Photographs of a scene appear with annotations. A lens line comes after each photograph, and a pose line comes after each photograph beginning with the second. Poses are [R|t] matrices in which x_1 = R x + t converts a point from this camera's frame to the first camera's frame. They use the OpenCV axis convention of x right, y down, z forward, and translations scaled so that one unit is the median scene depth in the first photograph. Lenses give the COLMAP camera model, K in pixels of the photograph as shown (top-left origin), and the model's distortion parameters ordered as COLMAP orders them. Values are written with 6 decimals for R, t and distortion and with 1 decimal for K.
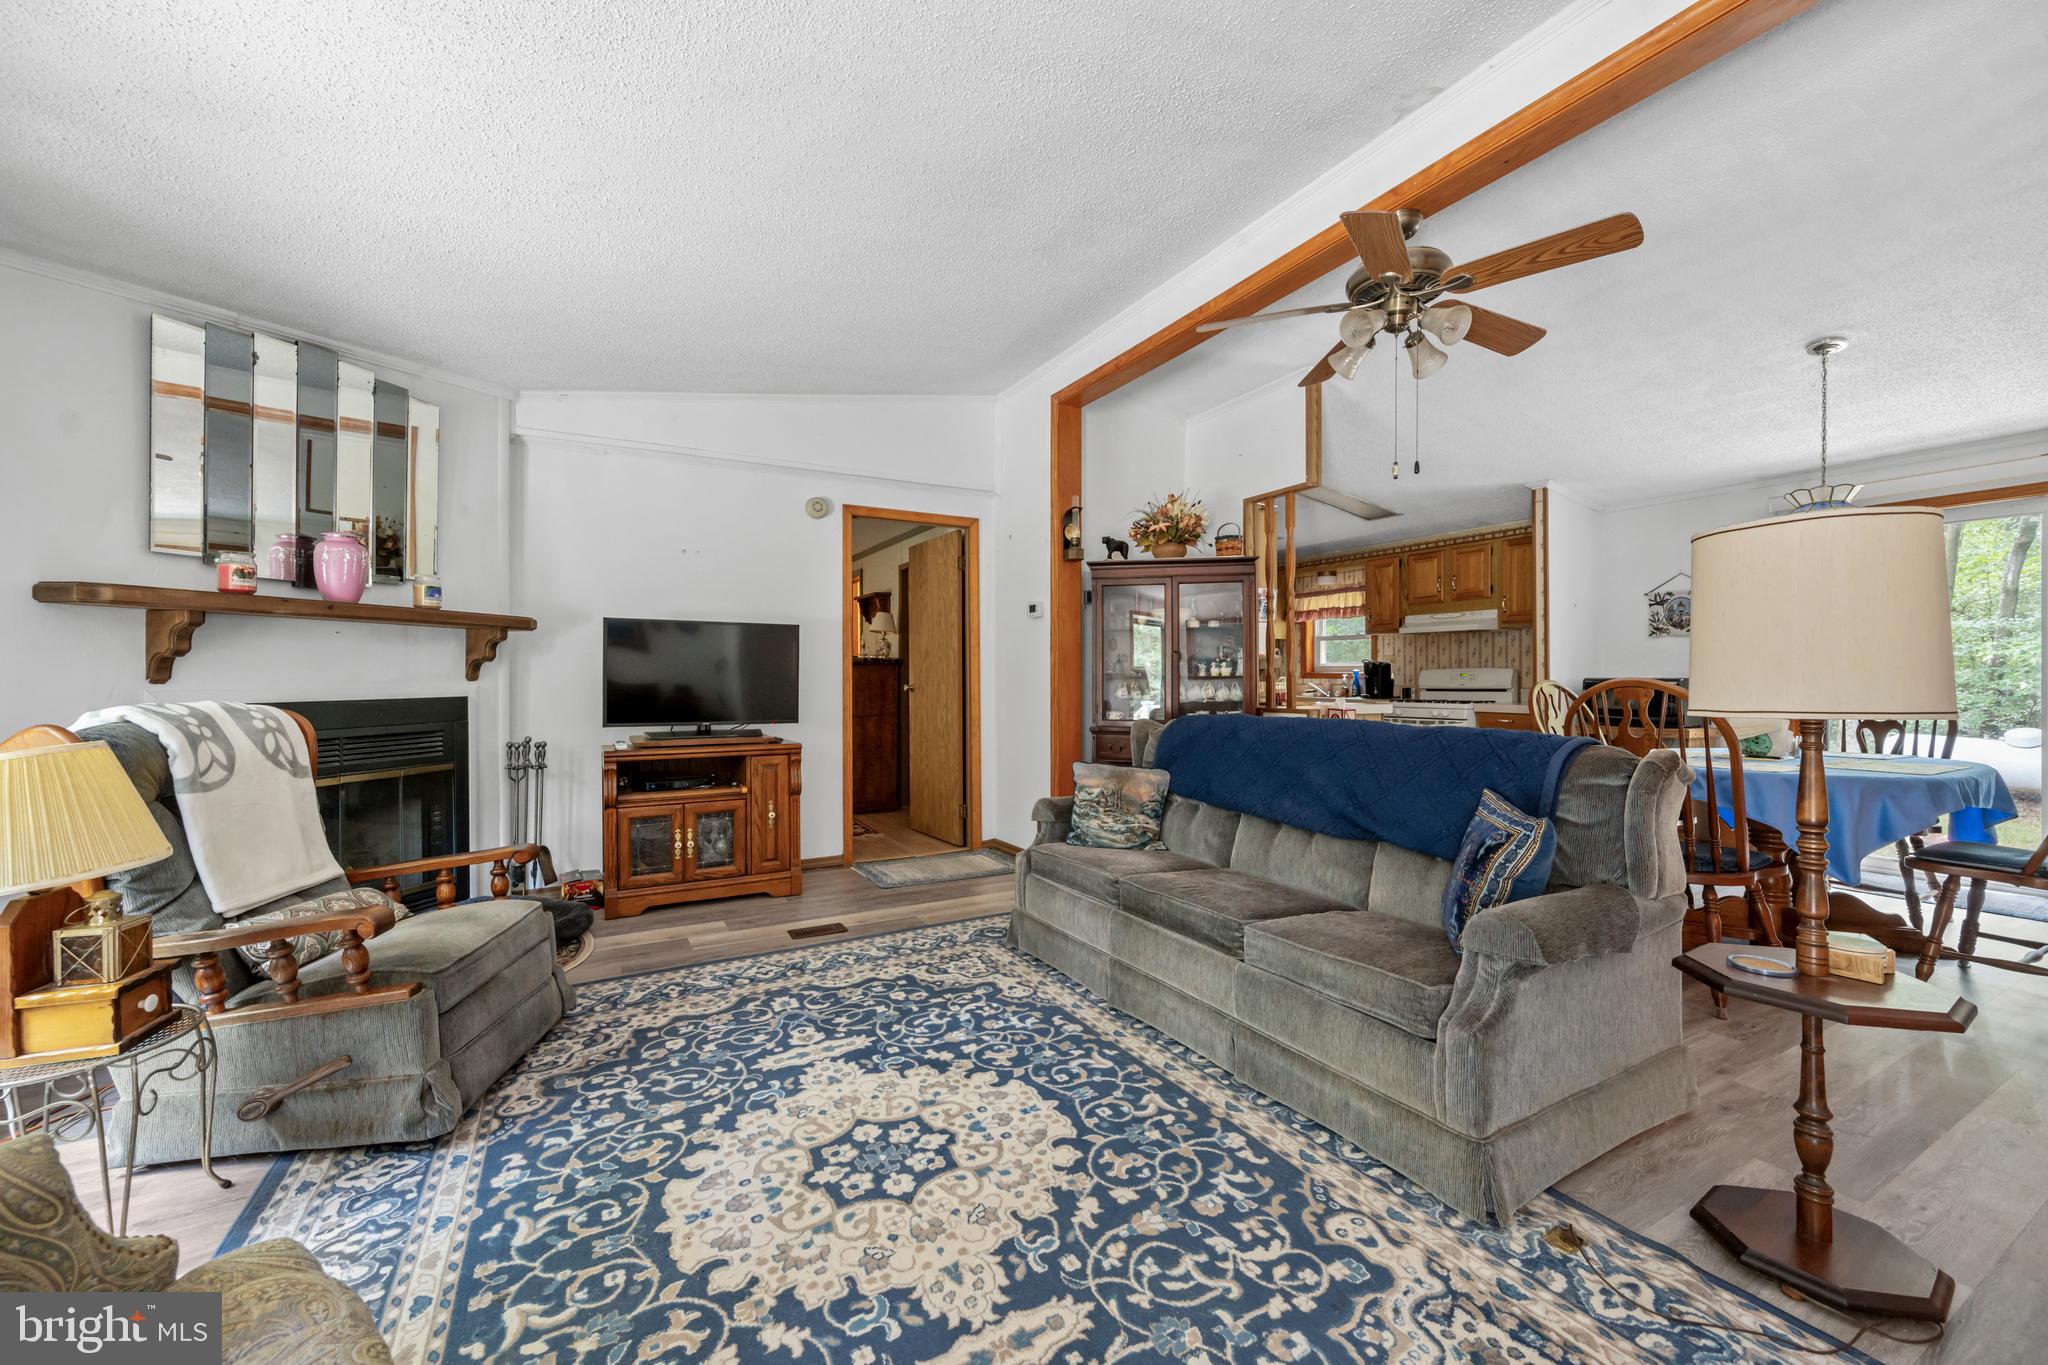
lens RADIAL K [[799.5, 0, 1022.2], [0, 799.5, 677.4], [0, 0, 1]] dist [0.000249, -0.000071]
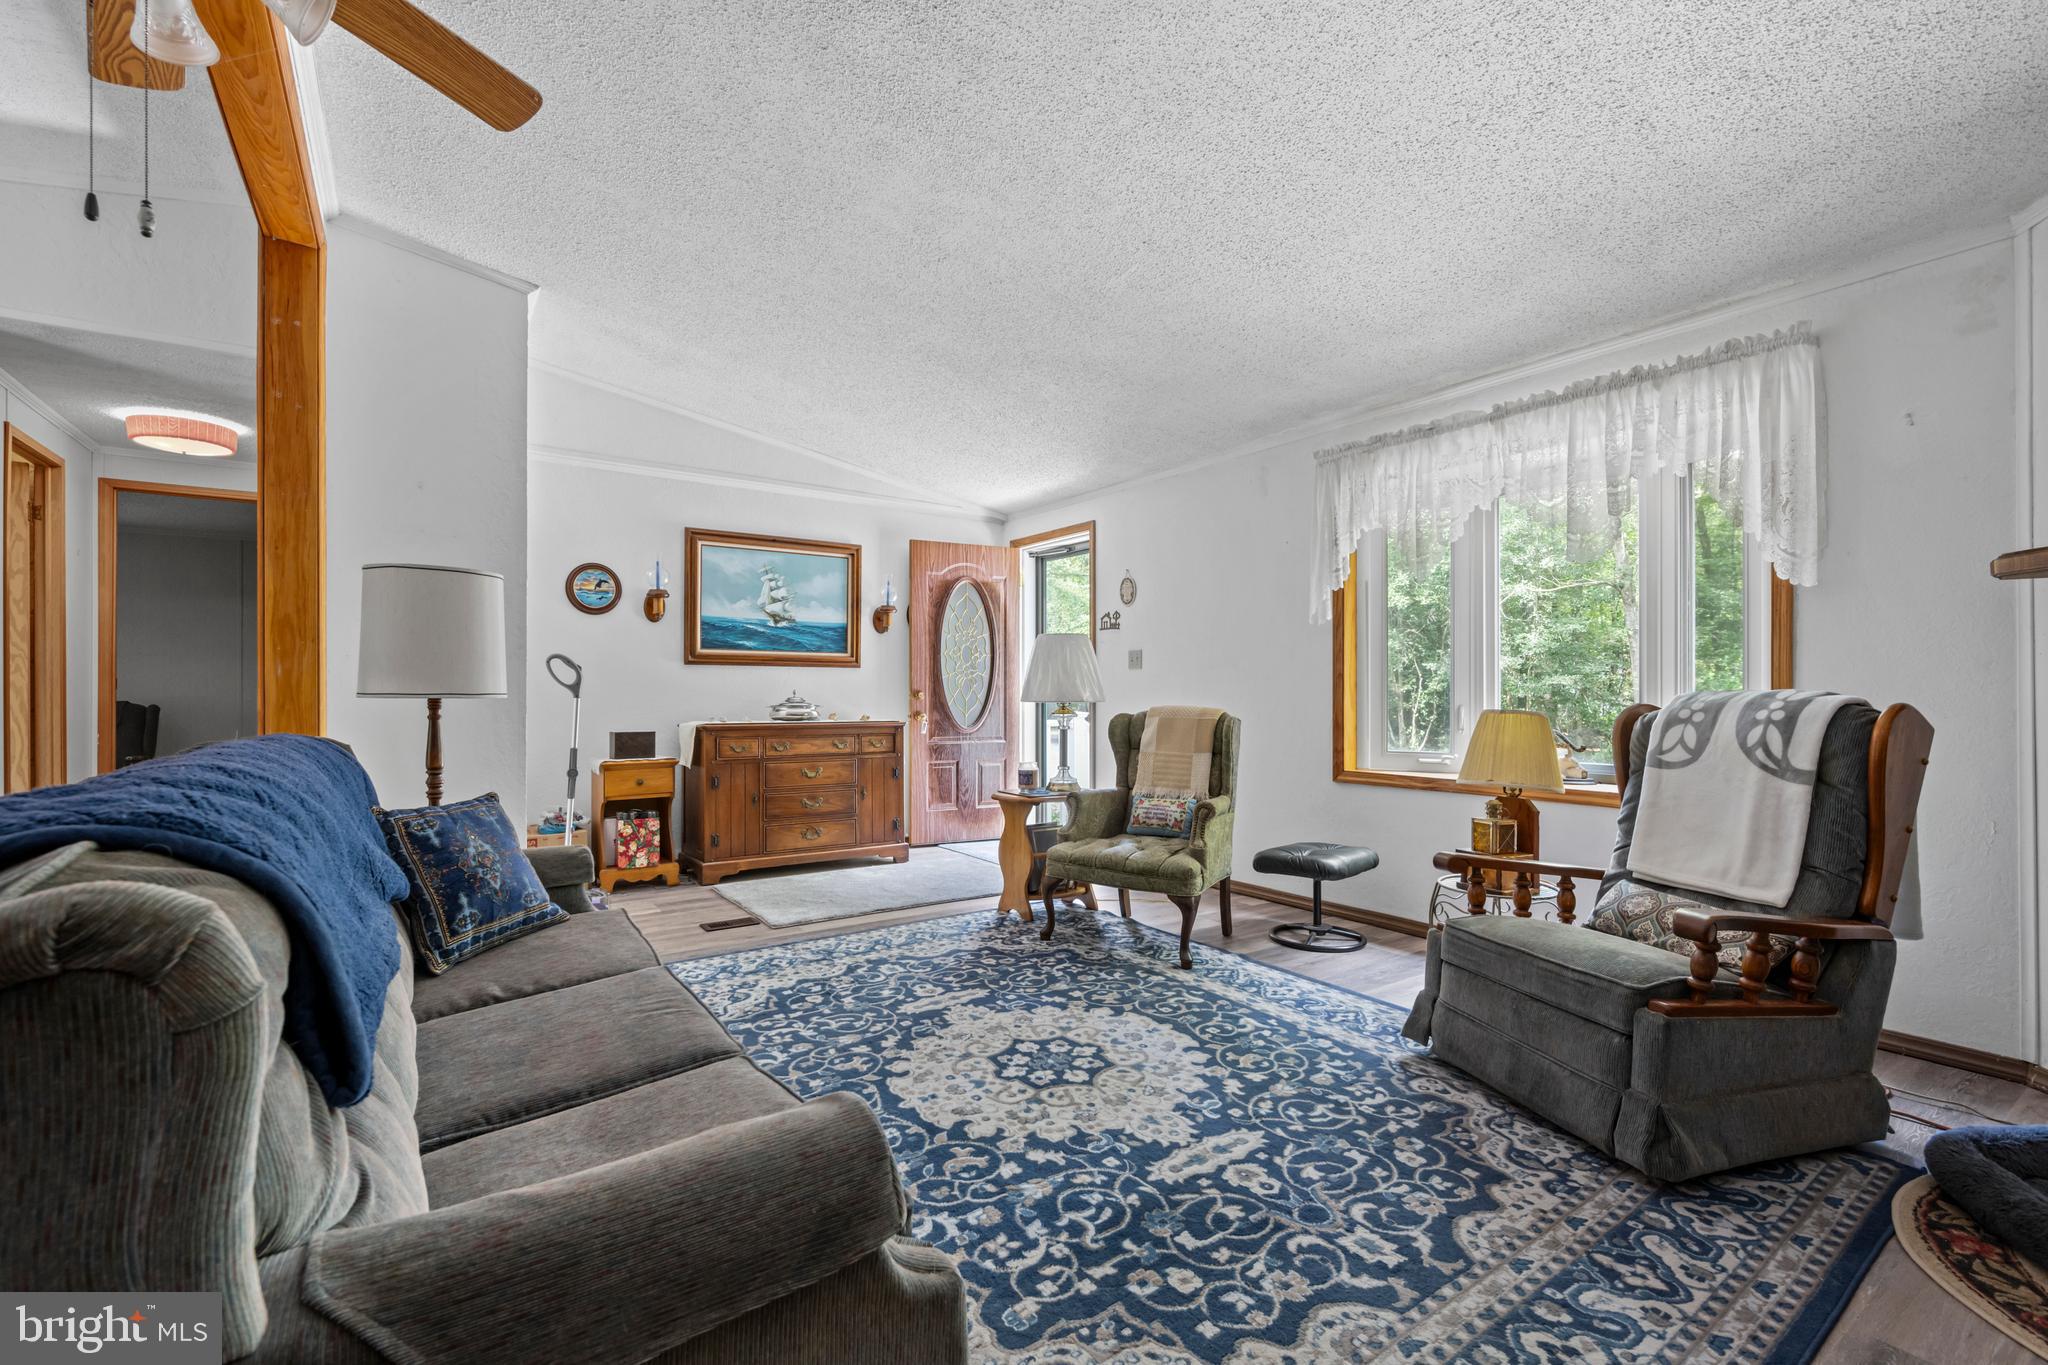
lens RADIAL K [[886.9, 0, 1017.3], [0, 886.9, 688.8], [0, 0, 1]] dist [0.000711, -0.000039]
pose [[-0.995229, 0.002964, -0.097521, 0.004885], [0.003223, 0.999992, -0.002501, 0.025746], [0.097512, -0.002803, -0.995230, 1.753187]]
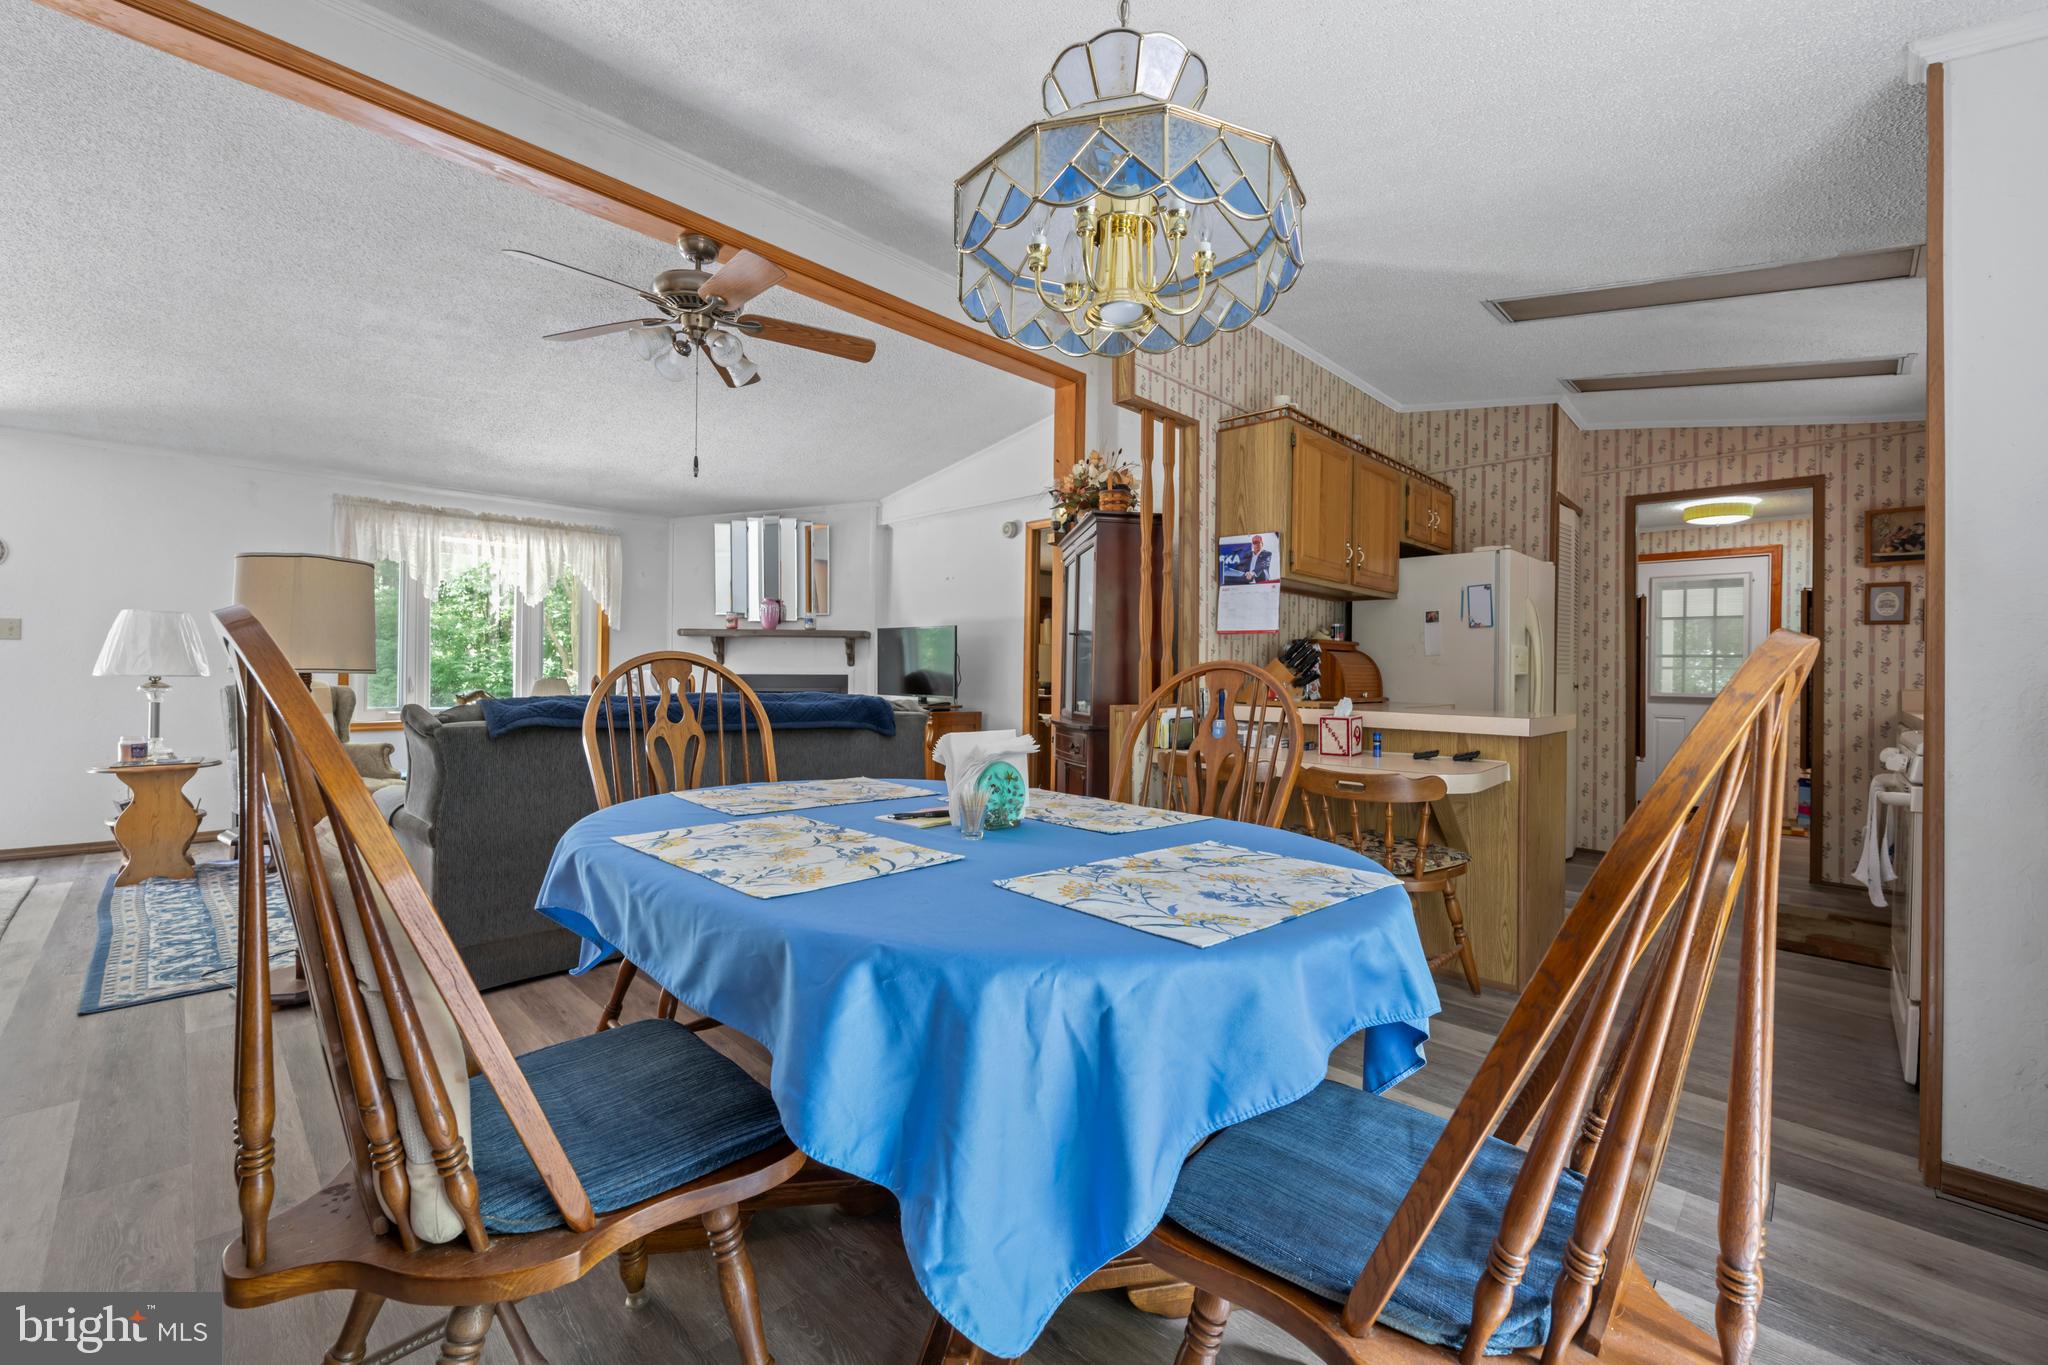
lens RADIAL K [[837.1, 0, 1023.2], [0, 837.1, 667.6], [0, 0, 1]] dist [0.000571, -0.000500]
pose [[0.287186, -0.001313, -0.957874, 1.909516], [-0.012694, 0.999906, -0.005177, 0.018176], [0.957791, 0.013646, 0.287142, 1.237754]]
